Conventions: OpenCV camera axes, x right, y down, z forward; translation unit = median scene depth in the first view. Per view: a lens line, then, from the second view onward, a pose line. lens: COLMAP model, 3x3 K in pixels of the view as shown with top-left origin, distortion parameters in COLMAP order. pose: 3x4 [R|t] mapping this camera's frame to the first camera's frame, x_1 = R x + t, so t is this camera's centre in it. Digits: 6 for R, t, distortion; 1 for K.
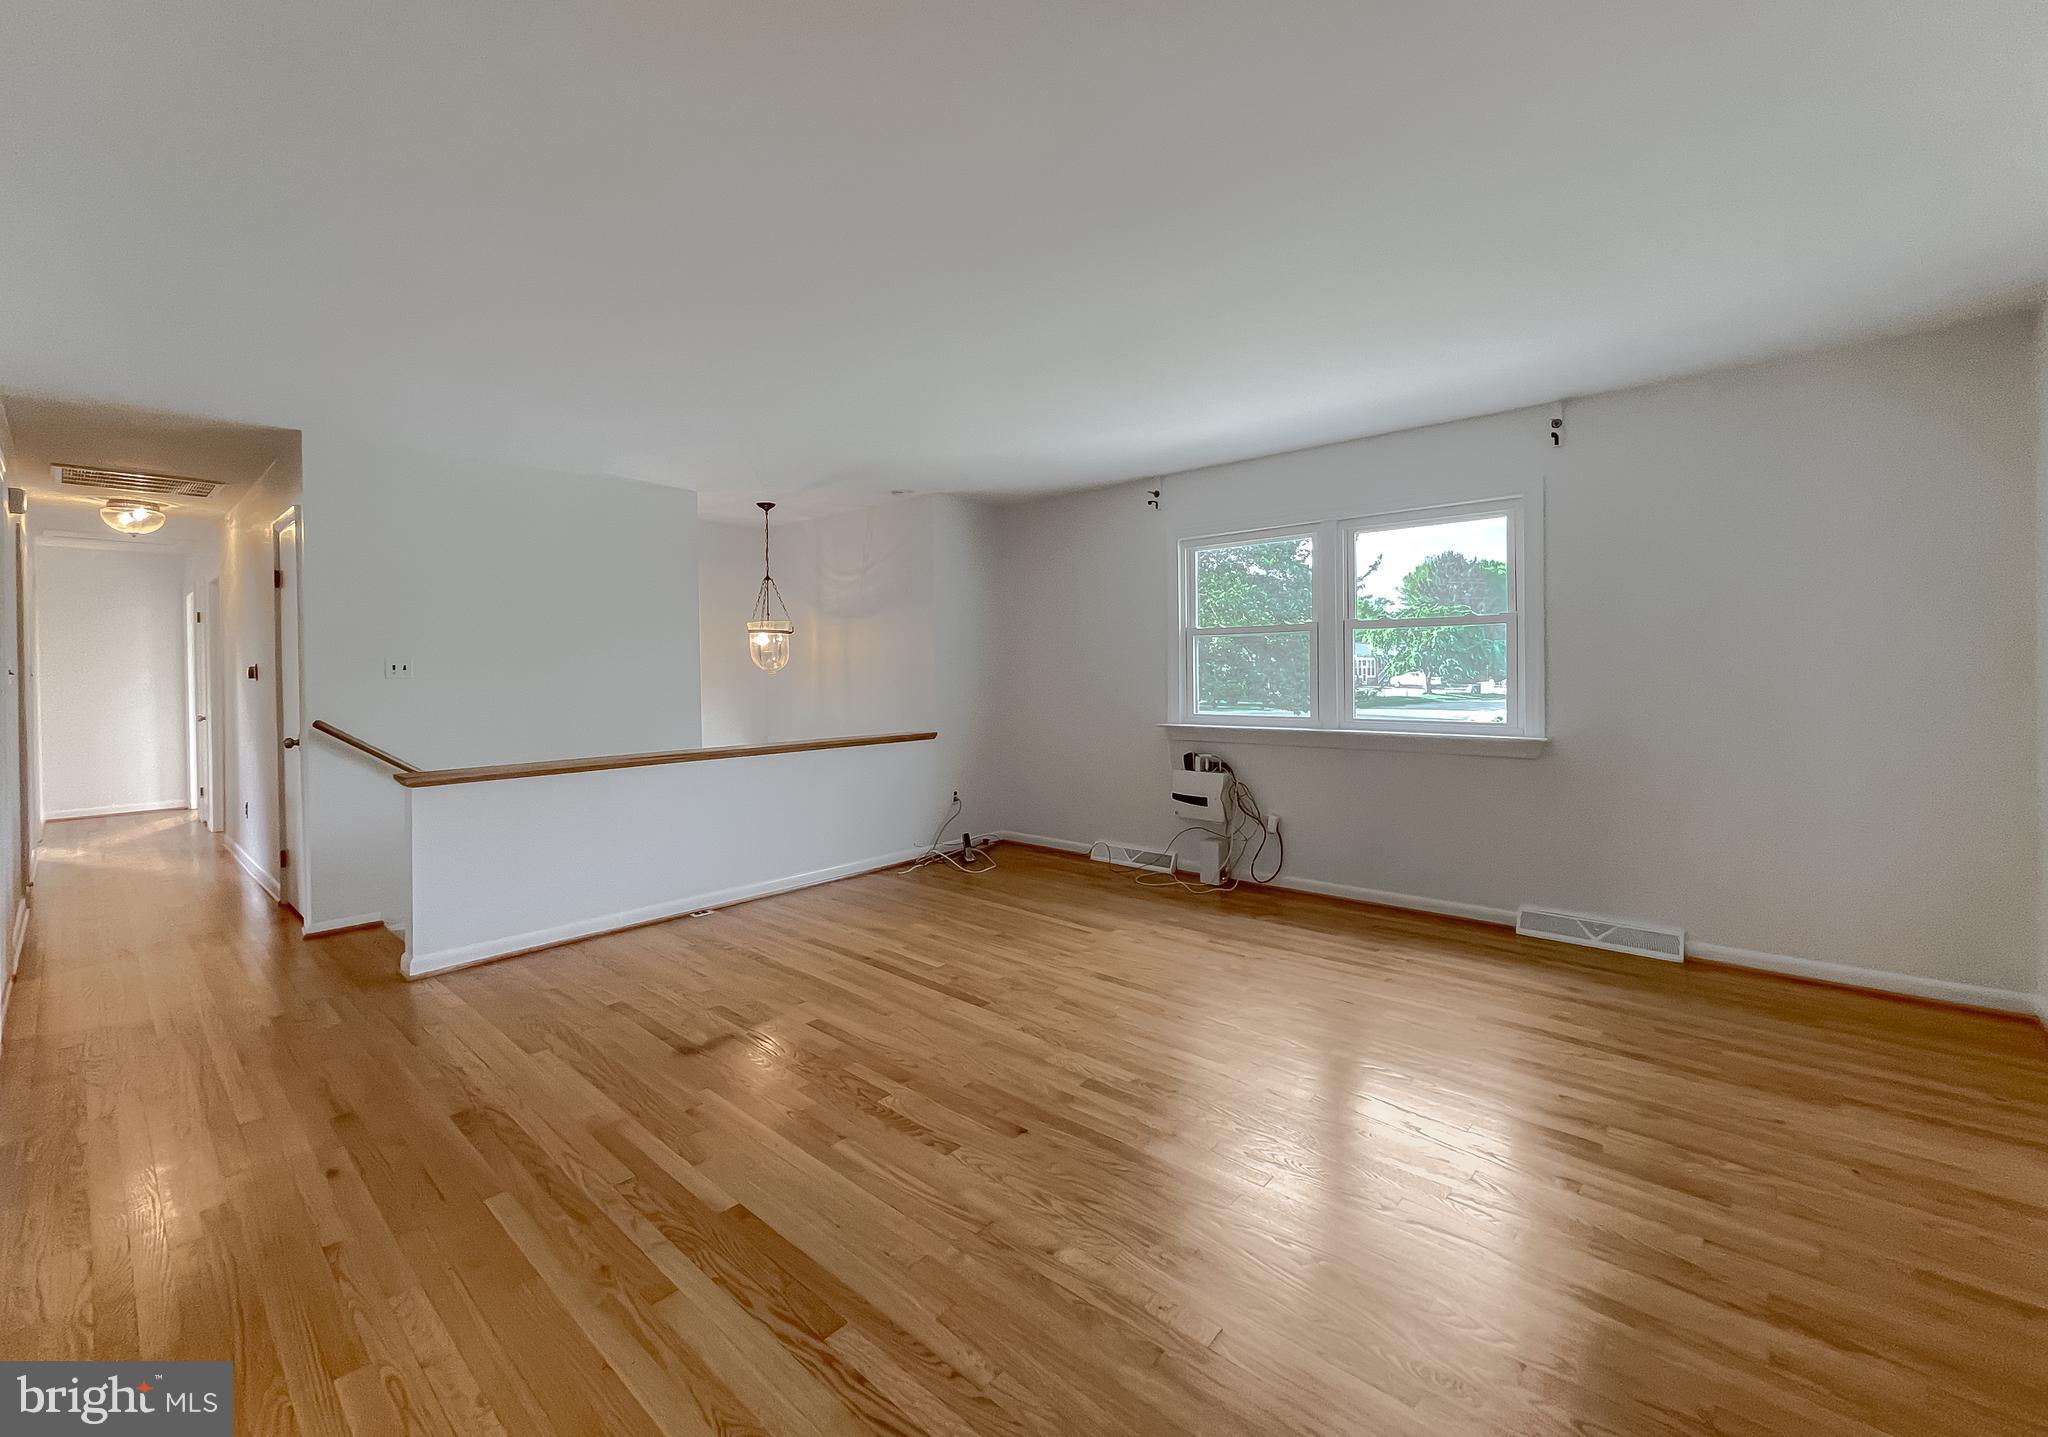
lens RADIAL K [[869.5, 0, 1017.5], [0, 869.5, 675.2], [0, 0, 1]] dist [-0.001160, 0.005631]
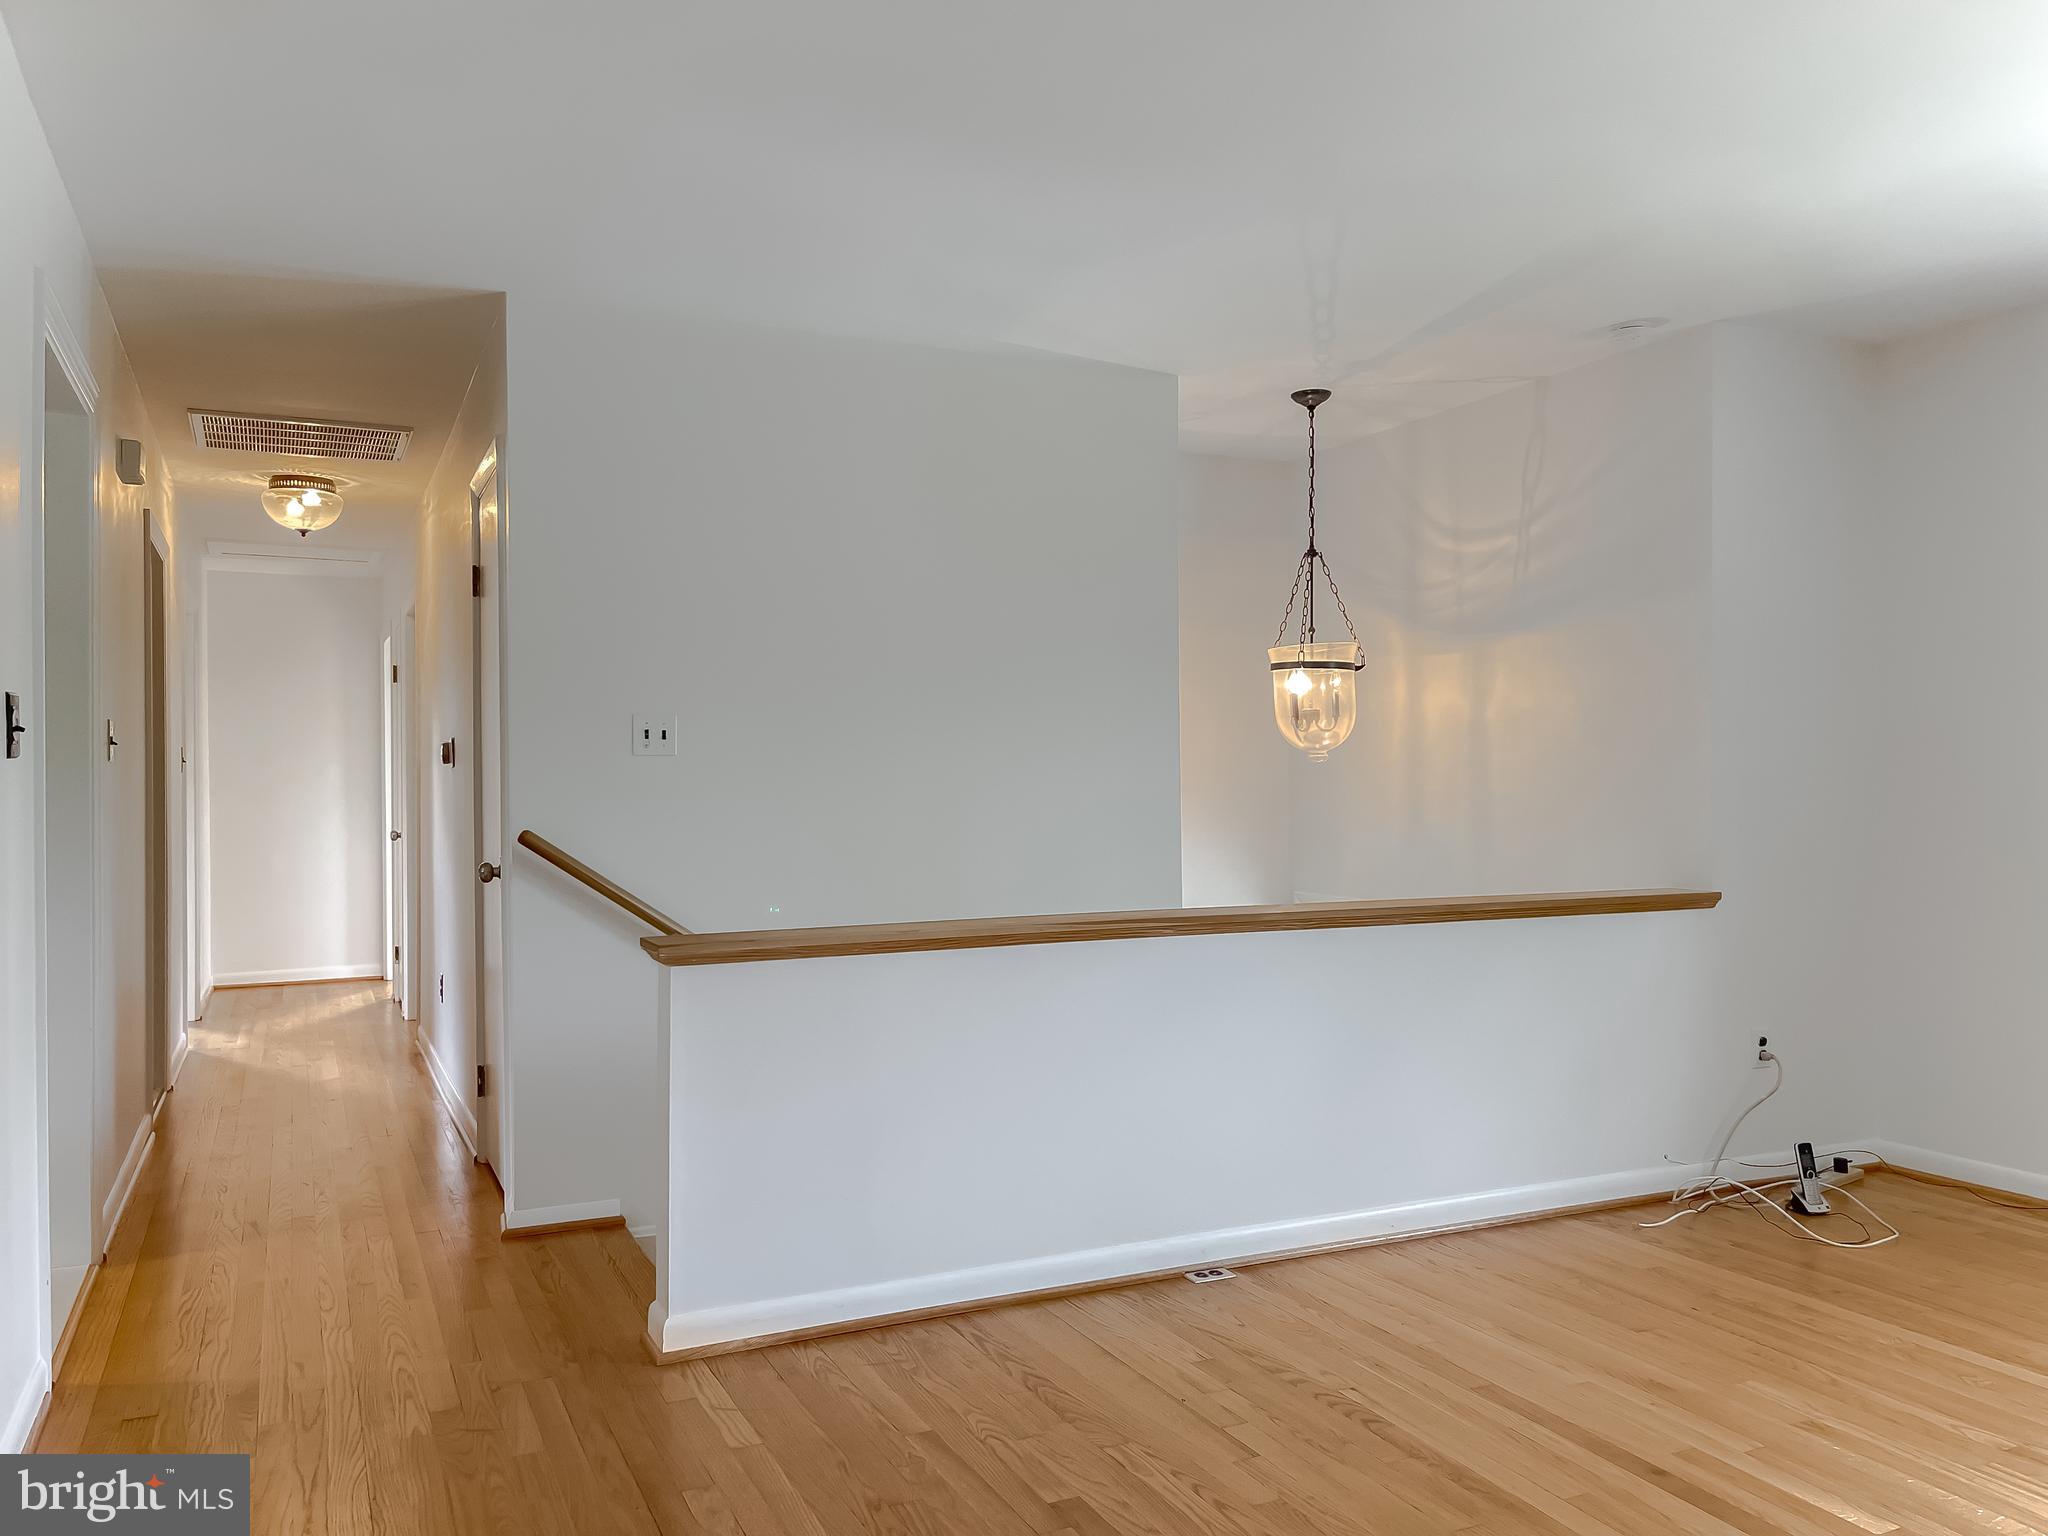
lens RADIAL K [[1593.0, 0, 1024.0], [0, 1593.0, 768.0], [0, 0, 1]] dist [0.047560, -0.000111]
pose [[0.921860, -0.000342, -0.387523, -0.112484], [-0.004914, 0.999909, -0.012572, 0.019450], [0.387492, 0.013494, 0.921774, 0.169326]]
